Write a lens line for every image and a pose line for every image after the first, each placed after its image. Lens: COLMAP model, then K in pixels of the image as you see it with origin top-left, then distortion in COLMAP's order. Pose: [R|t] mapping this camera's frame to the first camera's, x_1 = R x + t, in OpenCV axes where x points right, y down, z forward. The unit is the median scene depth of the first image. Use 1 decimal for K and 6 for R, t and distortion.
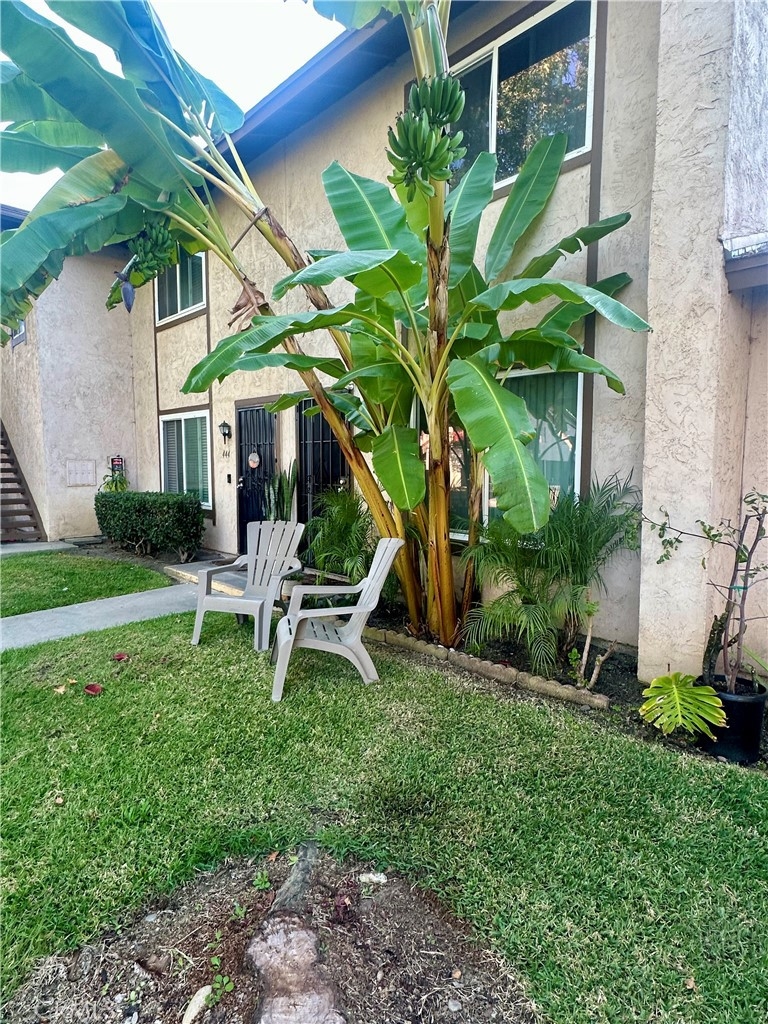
lens RADIAL K [[564.5, 0, 381.6], [0, 564.5, 513.4], [0, 0, 1]] dist [-0.000674, 0.000831]
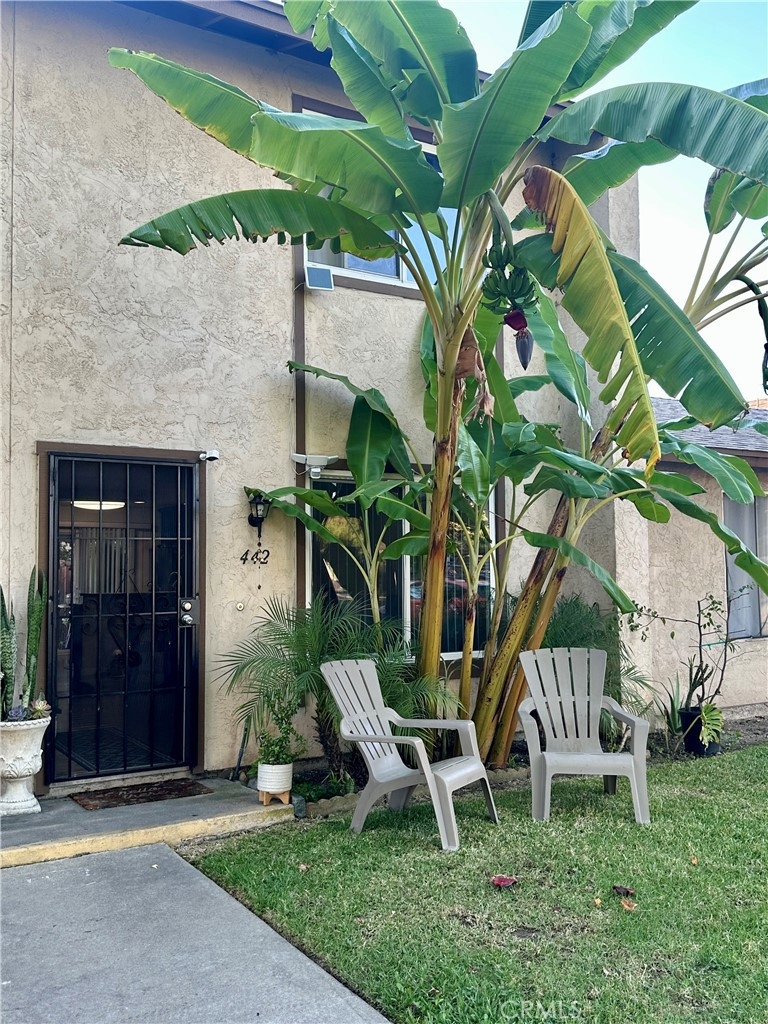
lens RADIAL K [[936.5, 0, 384.0], [0, 936.5, 512.0], [0, 0, 1]] dist [0.171897, -0.341524]
pose [[0.215378, 0.059446, 0.974720, -0.936998], [0.099763, 0.991584, -0.082519, -0.046987], [-0.971421, 0.115014, 0.207635, 0.522062]]
